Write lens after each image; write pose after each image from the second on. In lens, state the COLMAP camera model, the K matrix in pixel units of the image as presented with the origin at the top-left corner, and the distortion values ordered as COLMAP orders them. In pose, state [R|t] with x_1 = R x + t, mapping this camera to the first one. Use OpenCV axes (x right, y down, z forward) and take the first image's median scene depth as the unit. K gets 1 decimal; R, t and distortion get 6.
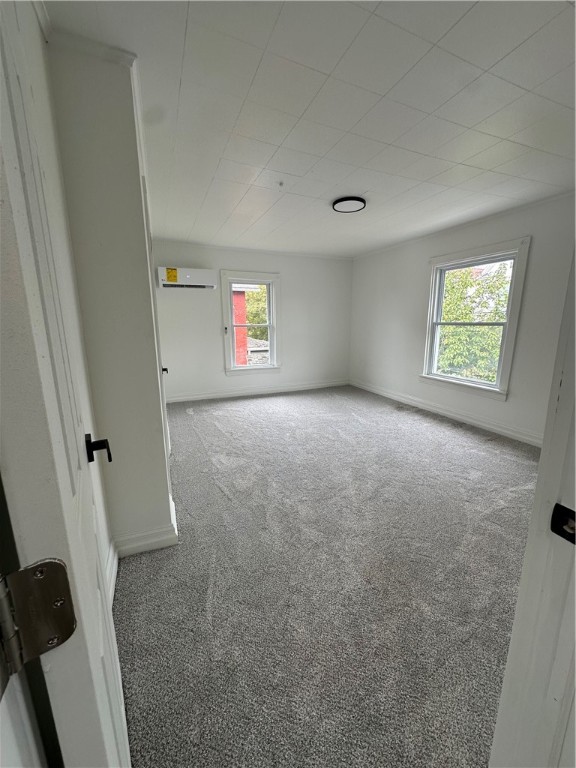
lens RADIAL K [[304.0, 0, 288.0], [0, 304.0, 384.0], [0, 0, 1]] dist [0.000342, 0.000175]
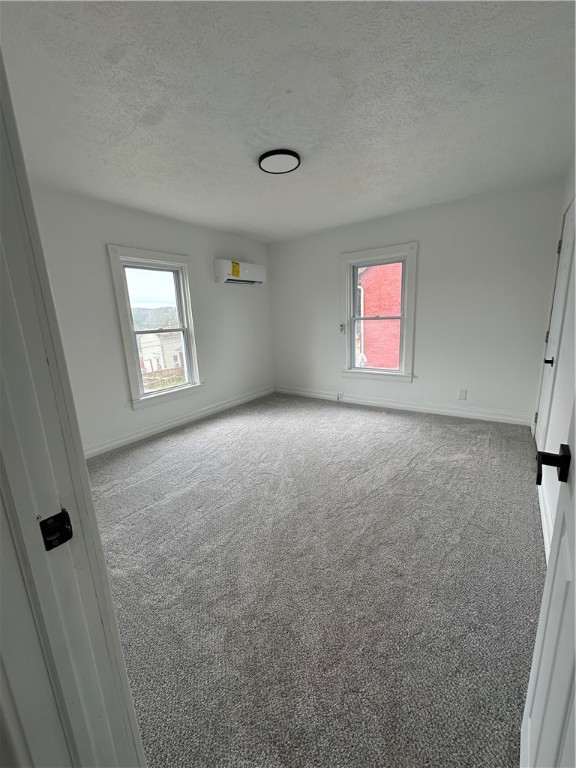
lens RADIAL K [[304.0, 0, 288.0], [0, 304.0, 384.0], [0, 0, 1]] dist [0.000342, 0.000175]
pose [[0.811204, -0.154751, 0.563915, -0.310222], [0.154170, 0.986827, 0.049032, -0.067325], [-0.564074, 0.047164, 0.824376, 0.295179]]
